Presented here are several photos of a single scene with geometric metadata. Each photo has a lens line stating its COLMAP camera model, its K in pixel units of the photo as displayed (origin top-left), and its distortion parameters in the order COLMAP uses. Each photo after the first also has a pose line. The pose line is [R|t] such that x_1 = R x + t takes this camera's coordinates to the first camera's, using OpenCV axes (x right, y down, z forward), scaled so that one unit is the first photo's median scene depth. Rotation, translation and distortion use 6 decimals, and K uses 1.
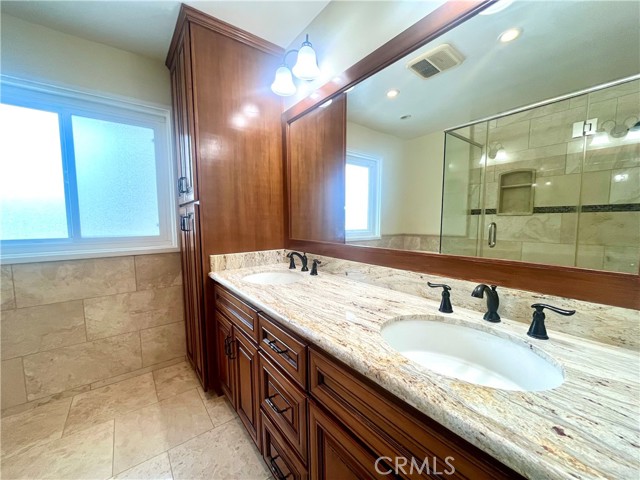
lens RADIAL K [[257.9, 0, 322.4], [0, 257.9, 241.8], [0, 0, 1]] dist [-0.001721, 0.000008]
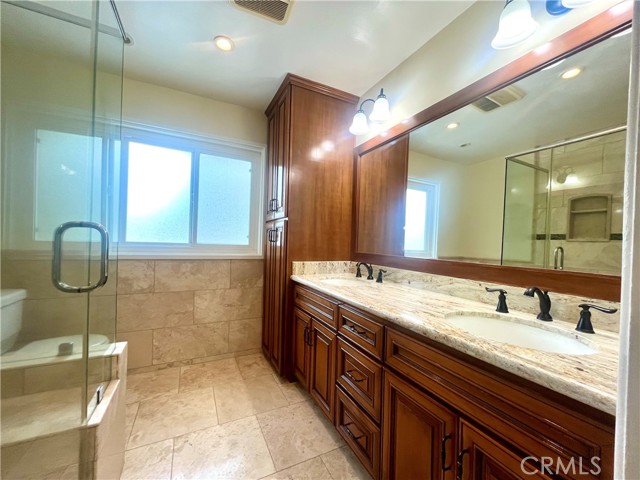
lens RADIAL K [[257.9, 0, 322.4], [0, 257.9, 241.8], [0, 0, 1]] dist [-0.001721, 0.000008]
pose [[0.981676, 0.040501, -0.186202, -0.066476], [-0.056214, 0.995217, -0.079894, 0.046757], [0.182076, 0.088897, 0.979258, -0.180149]]
